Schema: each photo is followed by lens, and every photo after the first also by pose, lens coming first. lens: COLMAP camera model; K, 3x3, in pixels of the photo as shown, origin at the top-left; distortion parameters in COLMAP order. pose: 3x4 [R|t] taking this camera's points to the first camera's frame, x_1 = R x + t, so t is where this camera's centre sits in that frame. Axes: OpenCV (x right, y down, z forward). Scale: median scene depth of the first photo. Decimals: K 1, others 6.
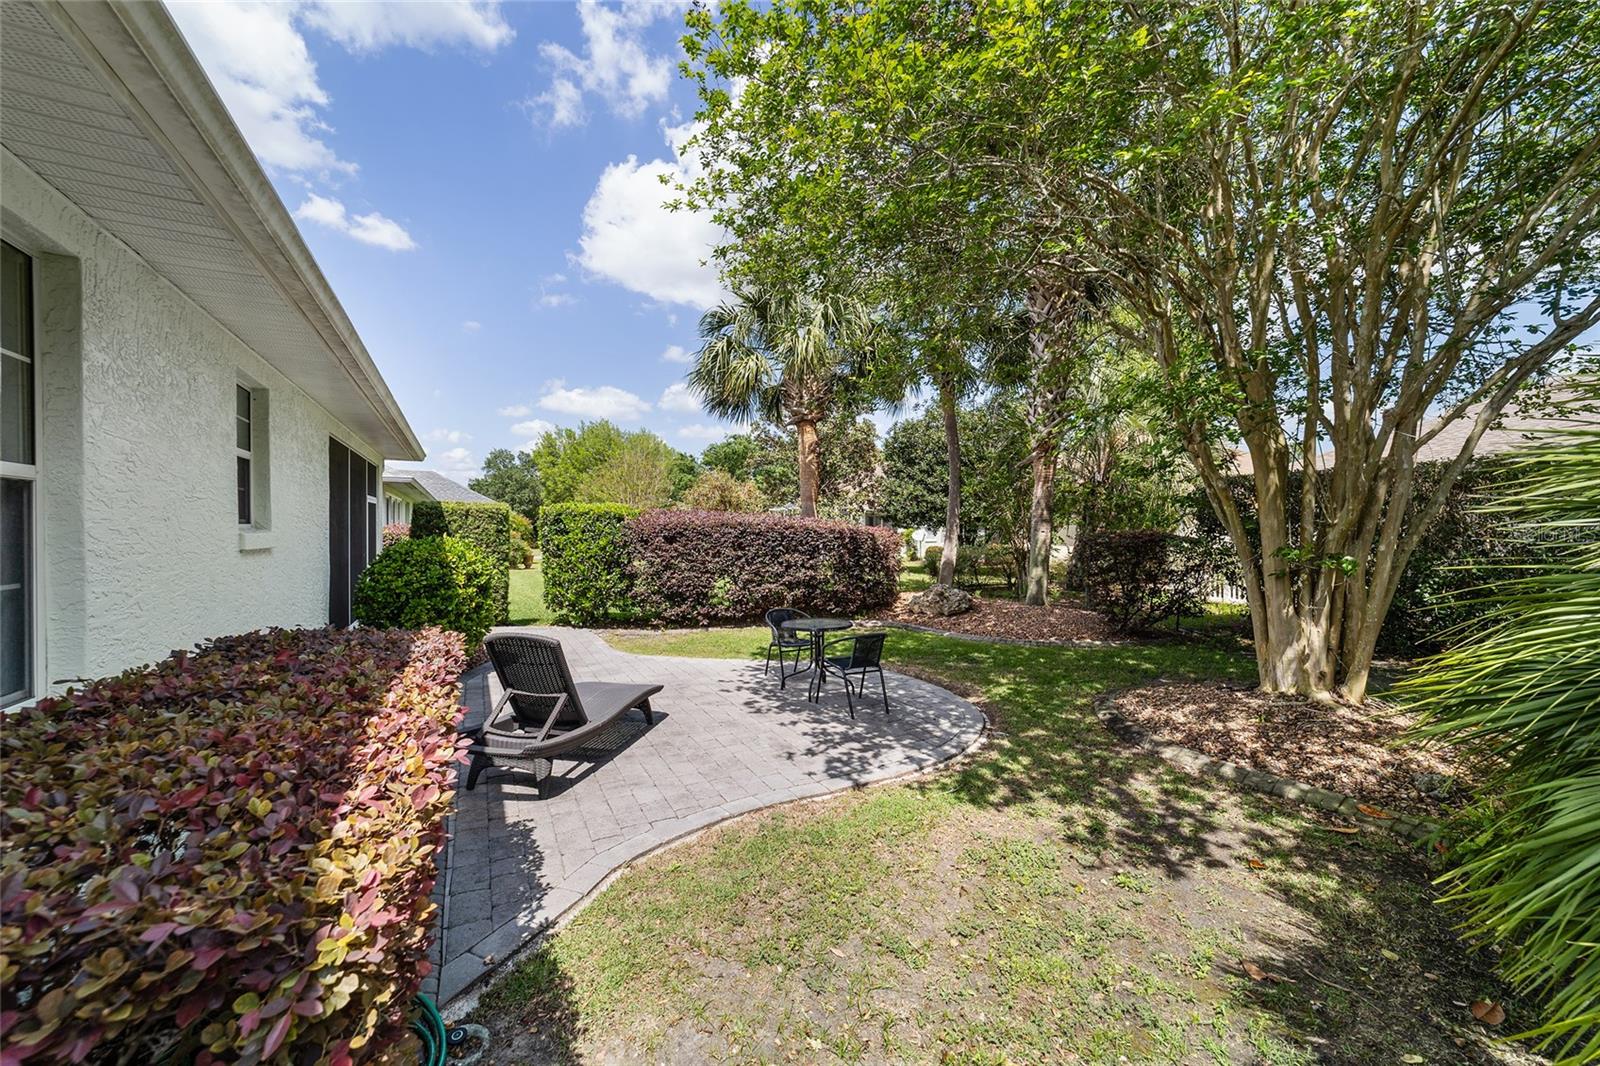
lens RADIAL K [[607.0, 0, 805.4], [0, 607.0, 525.7], [0, 0, 1]] dist [-0.012893, 0.006512]
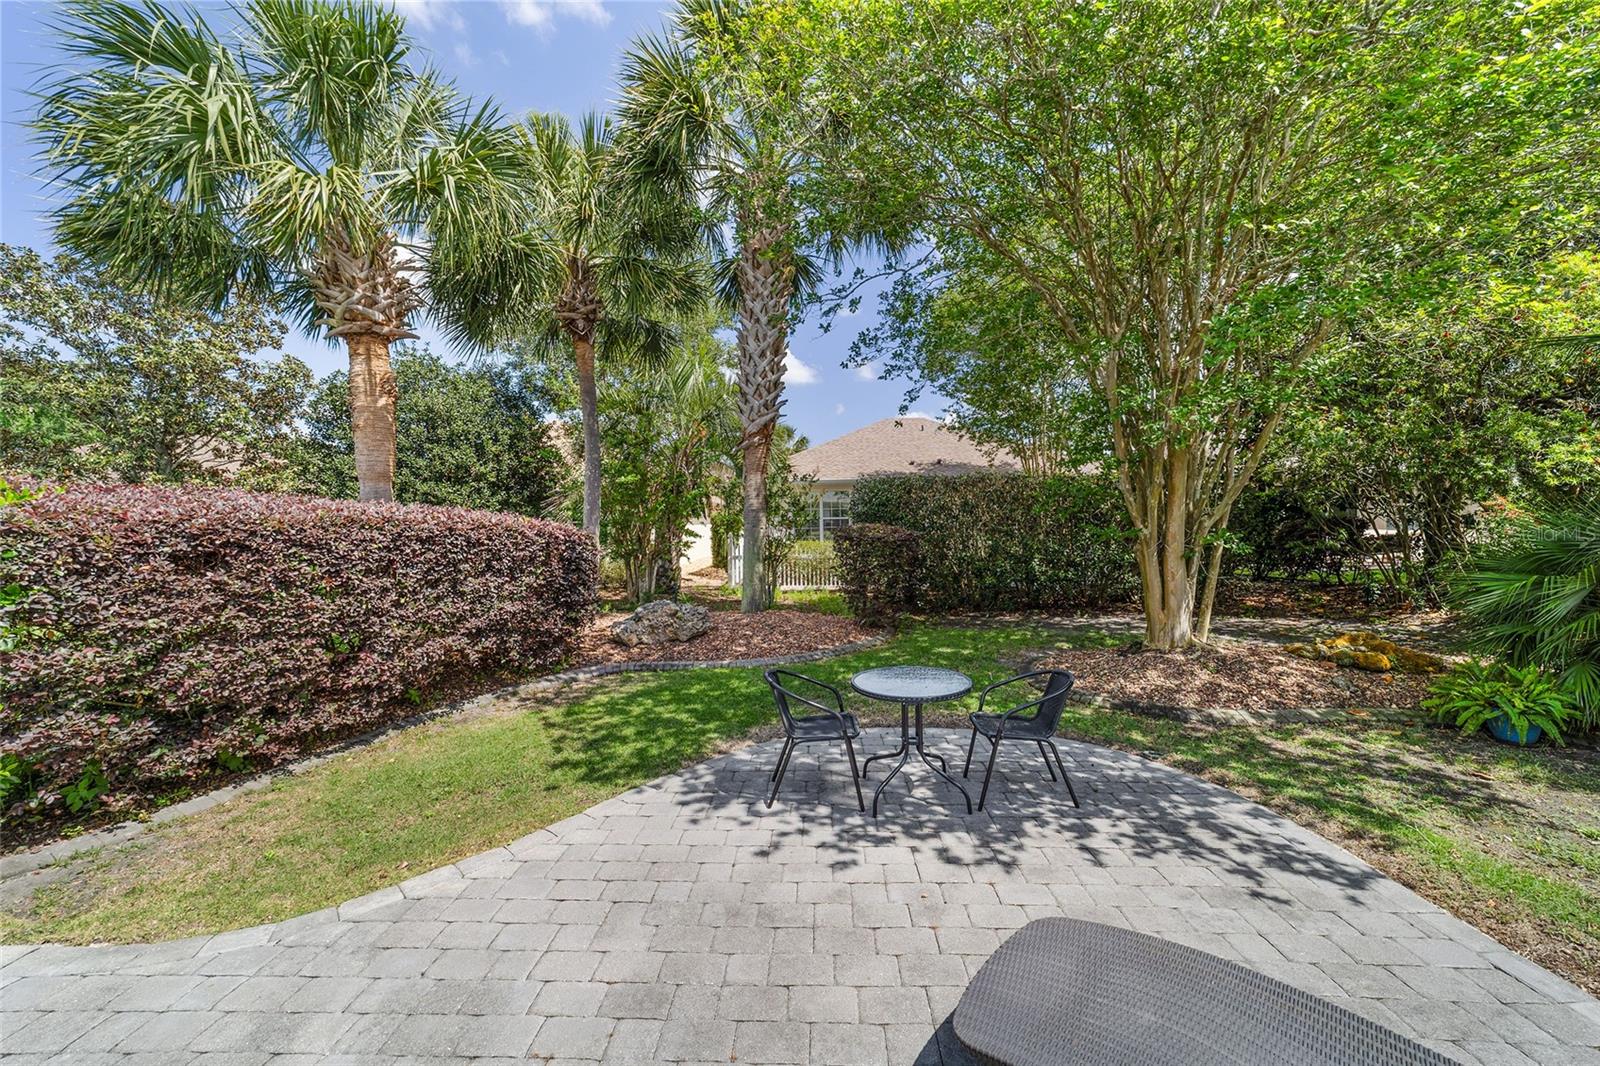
lens RADIAL K [[607.0, 0, 805.4], [0, 607.0, 525.7], [0, 0, 1]] dist [-0.012893, 0.006512]
pose [[0.482659, -0.005432, 0.875791, -0.798123], [-0.009972, 0.999882, 0.011697, -0.014806], [-0.875751, -0.014380, 0.482548, 1.103054]]
